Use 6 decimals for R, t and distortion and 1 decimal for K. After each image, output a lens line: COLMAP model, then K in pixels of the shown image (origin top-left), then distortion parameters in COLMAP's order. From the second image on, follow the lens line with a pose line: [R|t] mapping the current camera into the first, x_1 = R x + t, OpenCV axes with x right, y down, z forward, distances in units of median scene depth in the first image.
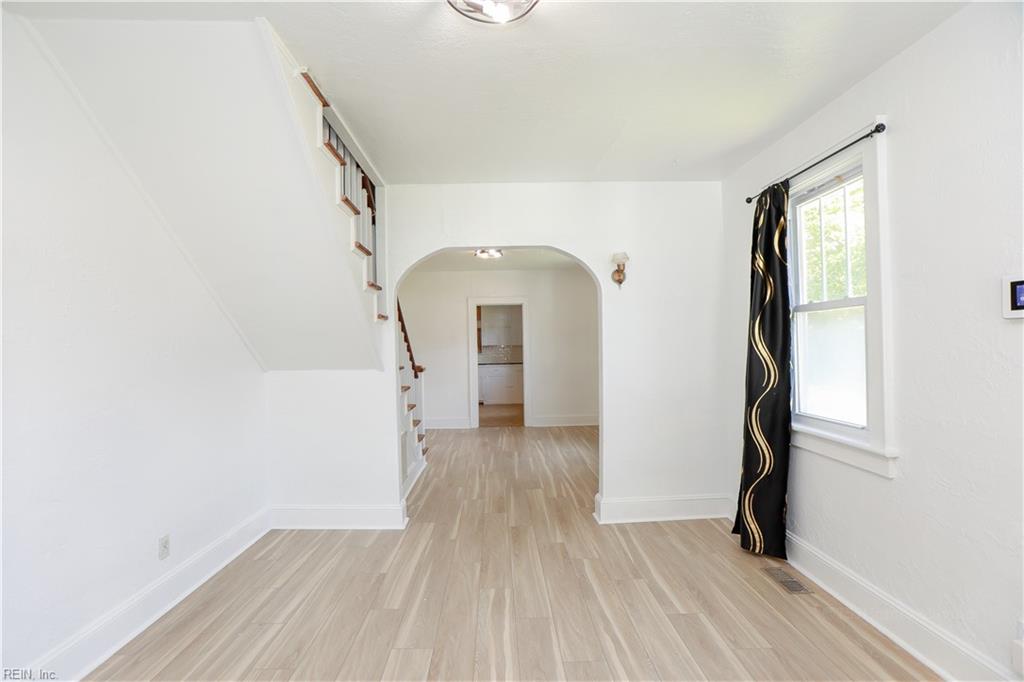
lens RADIAL K [[477.1, 0, 499.2], [0, 477.1, 344.9], [0, 0, 1]] dist [-0.053932, 0.021712]
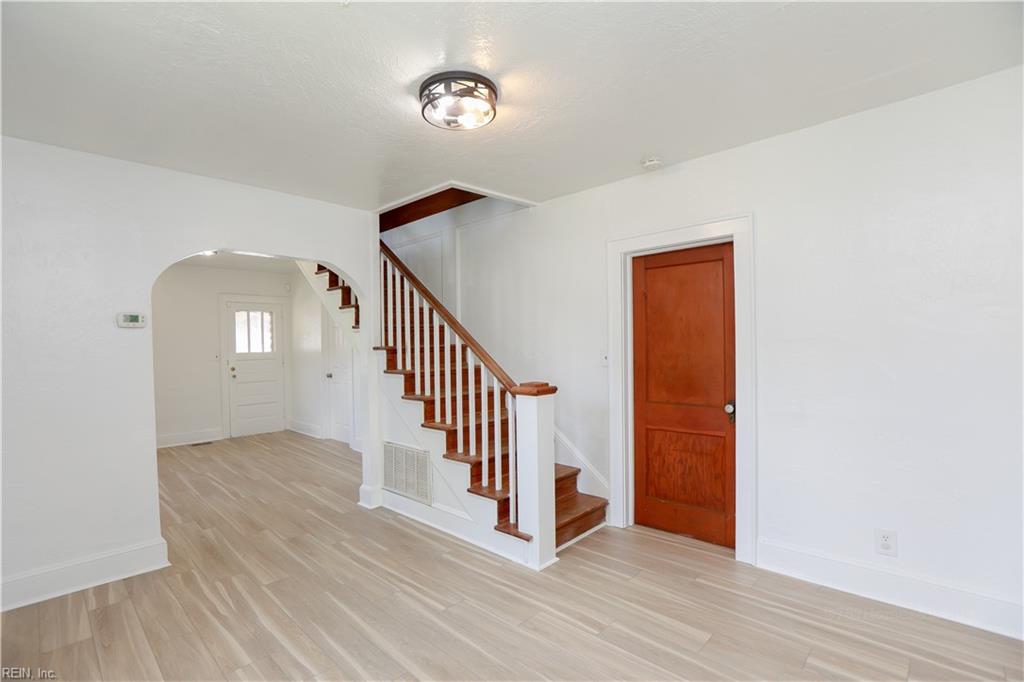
lens RADIAL K [[477.1, 0, 499.2], [0, 477.1, 344.9], [0, 0, 1]] dist [-0.053932, 0.021712]
pose [[-0.710117, 0.036772, -0.703122, 0.176491], [0.037115, 0.999202, 0.014773, -0.006701], [0.703104, -0.015606, -0.710915, 1.009409]]
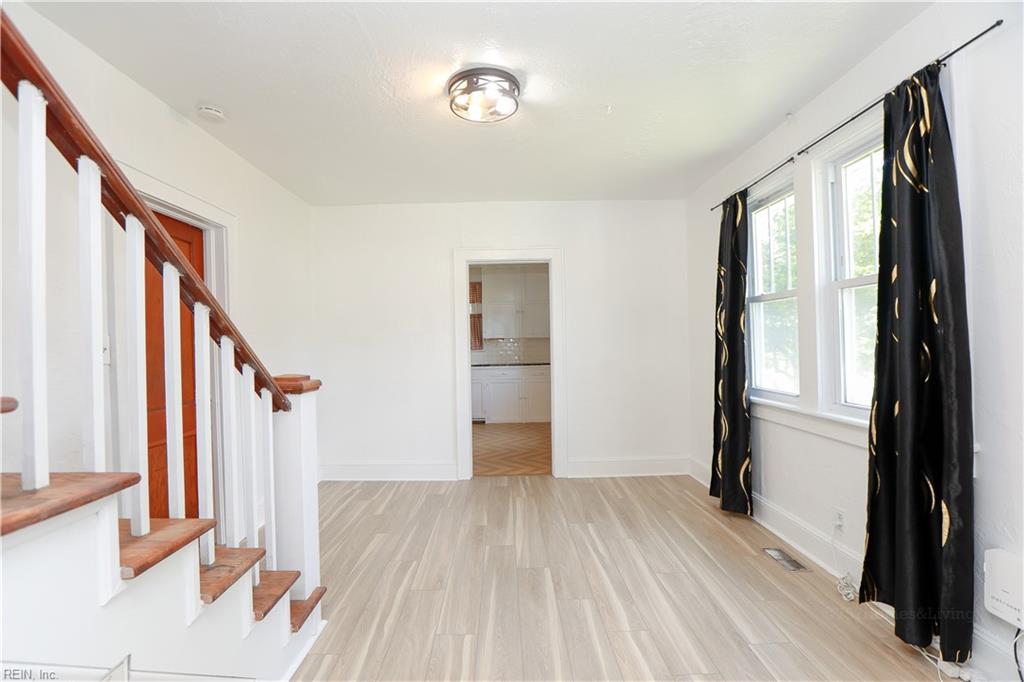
lens RADIAL K [[477.1, 0, 499.2], [0, 477.1, 344.9], [0, 0, 1]] dist [-0.053932, 0.021712]
pose [[0.999855, 0.002751, -0.016808, -0.002013], [-0.002691, 0.999990, 0.003608, 0.012720], [0.016817, -0.003562, 0.999852, 0.464733]]
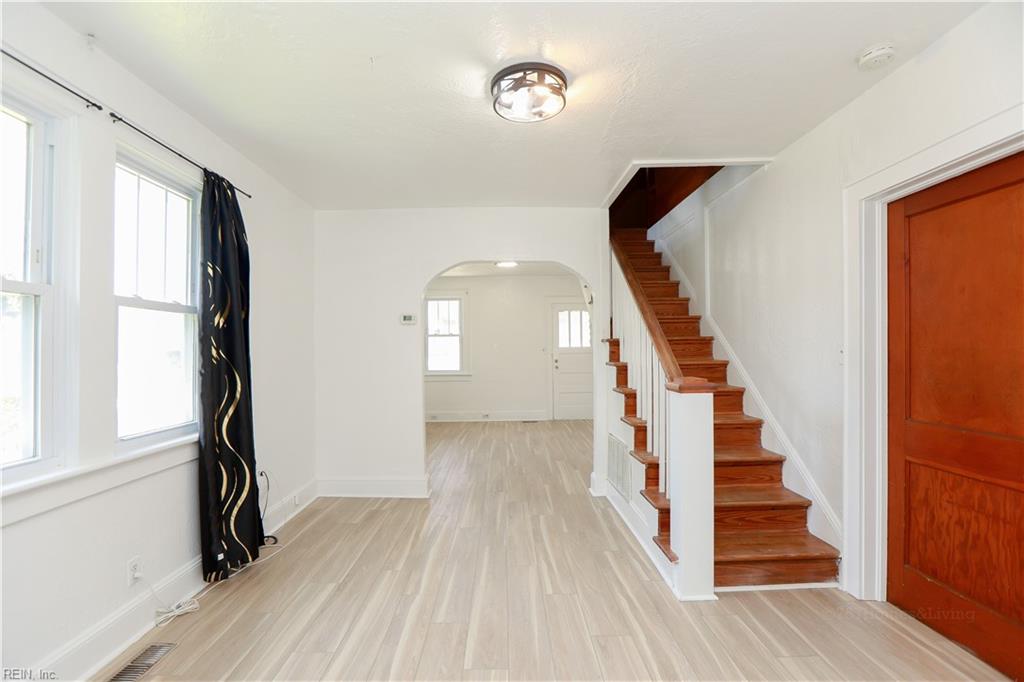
lens RADIAL K [[477.1, 0, 499.2], [0, 477.1, 344.9], [0, 0, 1]] dist [-0.053932, 0.021712]
pose [[-0.999294, 0.033080, 0.017817, 0.000350], [0.032852, 0.999377, -0.012919, 0.008631], [-0.018234, -0.012324, -0.999758, 1.083495]]
